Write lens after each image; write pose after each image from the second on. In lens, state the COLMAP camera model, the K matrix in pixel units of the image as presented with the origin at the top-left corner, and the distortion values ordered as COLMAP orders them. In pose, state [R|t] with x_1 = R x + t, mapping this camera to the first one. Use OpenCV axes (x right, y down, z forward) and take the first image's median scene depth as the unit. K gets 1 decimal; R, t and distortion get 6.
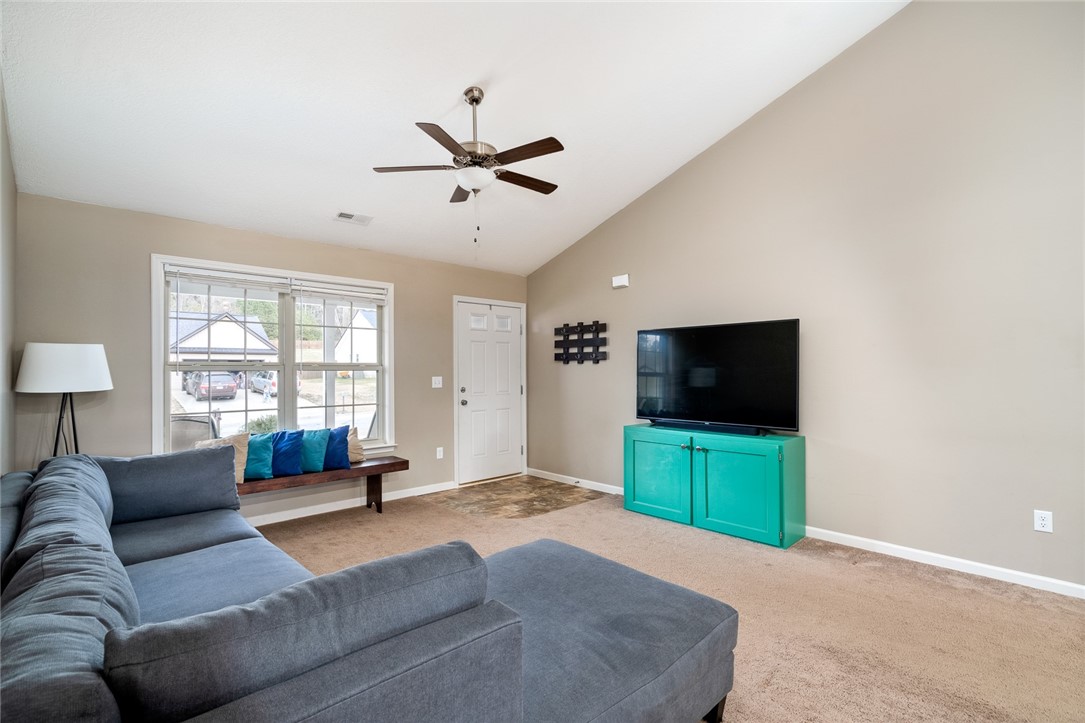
lens RADIAL K [[506.2, 0, 543.7], [0, 506.2, 365.9], [0, 0, 1]] dist [0.002352, 0.000328]
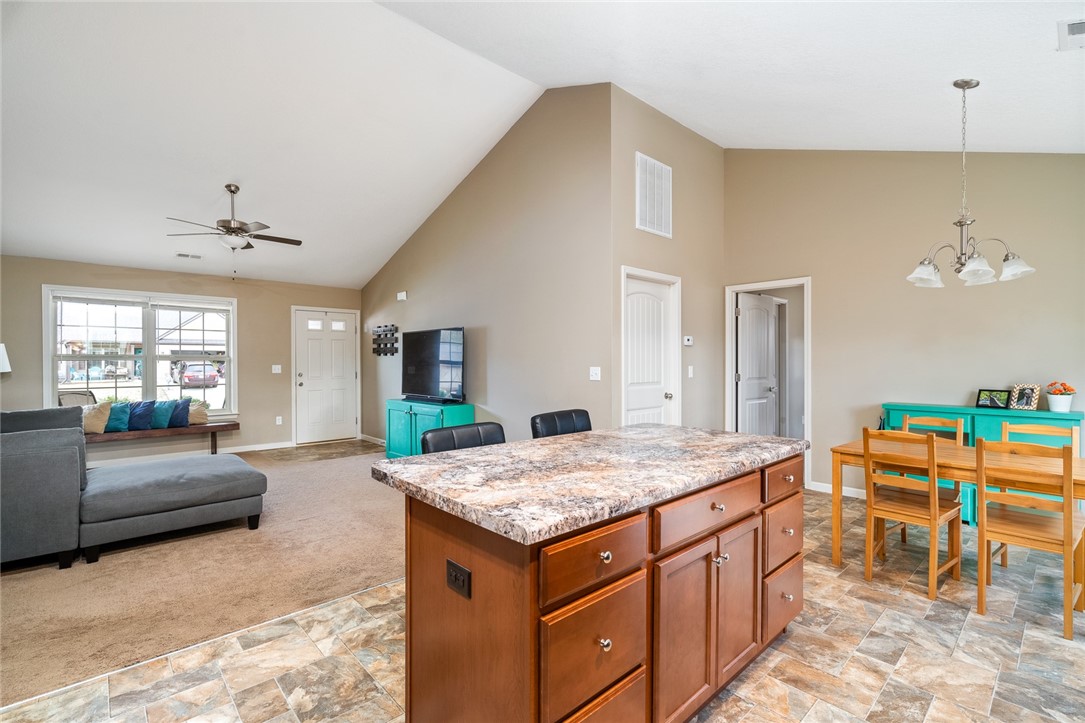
lens RADIAL K [[506.2, 0, 547.3], [0, 506.2, 361.3], [0, 0, 1]] dist [0.002352, 0.000328]
pose [[0.999955, 0.001296, -0.009392, 0.539534], [-0.001209, 0.999957, 0.009199, -0.002488], [0.009403, -0.009187, 0.999914, -0.368477]]
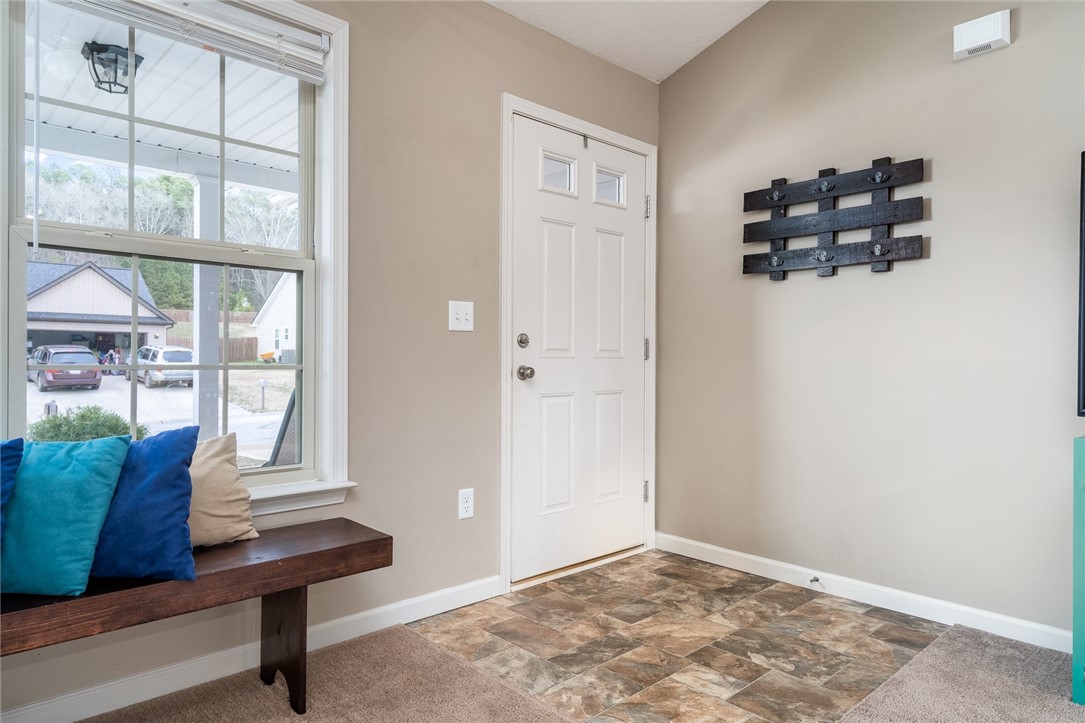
lens RADIAL K [[678.0, 0, 544.3], [0, 678.0, 359.9], [0, 0, 1]] dist [0.022503, -0.001284]
pose [[0.999911, 0.011974, 0.005963, -0.152105], [-0.012026, 0.999889, 0.008805, 0.060259], [-0.005857, -0.008876, 0.999943, 0.496695]]
